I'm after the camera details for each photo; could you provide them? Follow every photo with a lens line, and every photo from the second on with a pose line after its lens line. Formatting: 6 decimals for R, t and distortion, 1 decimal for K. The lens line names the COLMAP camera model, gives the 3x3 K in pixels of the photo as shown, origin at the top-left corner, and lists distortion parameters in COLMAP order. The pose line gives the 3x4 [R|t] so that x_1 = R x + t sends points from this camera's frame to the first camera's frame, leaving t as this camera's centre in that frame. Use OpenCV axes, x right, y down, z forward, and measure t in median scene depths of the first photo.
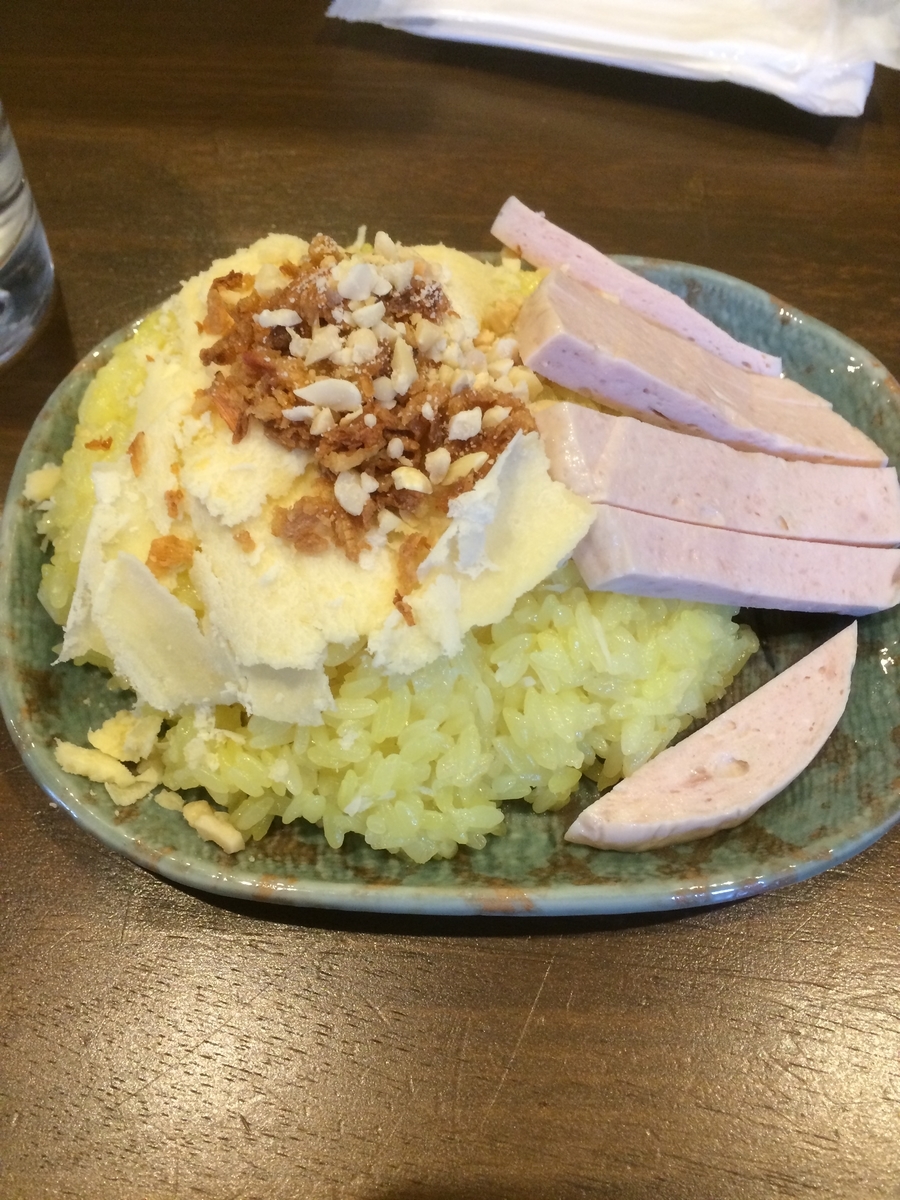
lens RADIAL K [[1068.6, 0, 450.0], [0, 1068.6, 600.0], [0, 0, 1]] dist [0.016788, -0.015265]
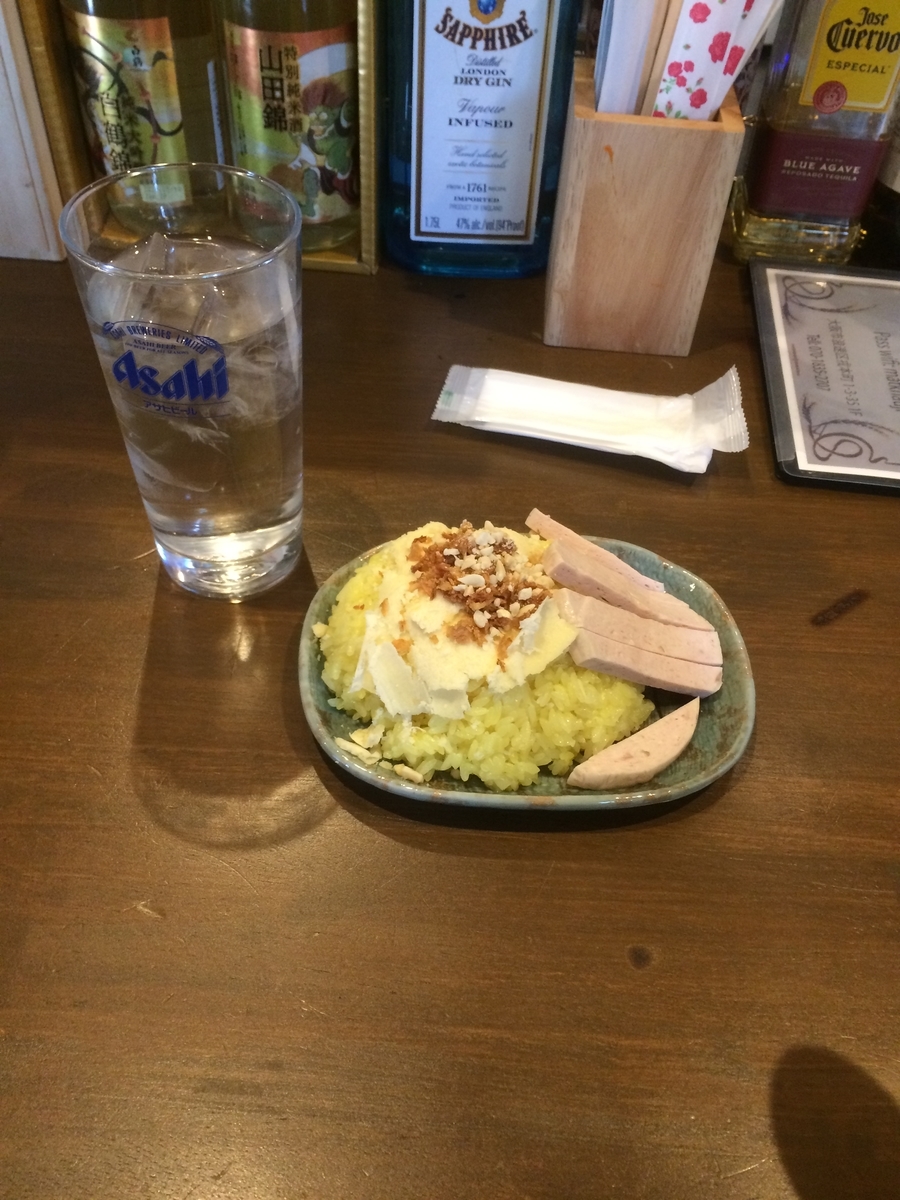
lens RADIAL K [[1068.6, 0, 450.0], [0, 1068.6, 600.0], [0, 0, 1]] dist [0.016788, -0.015265]
pose [[0.999489, 0.017161, 0.026957, -0.211838], [-0.009278, 0.963069, -0.269097, 0.484082], [-0.030579, 0.268709, 0.962736, -1.287139]]
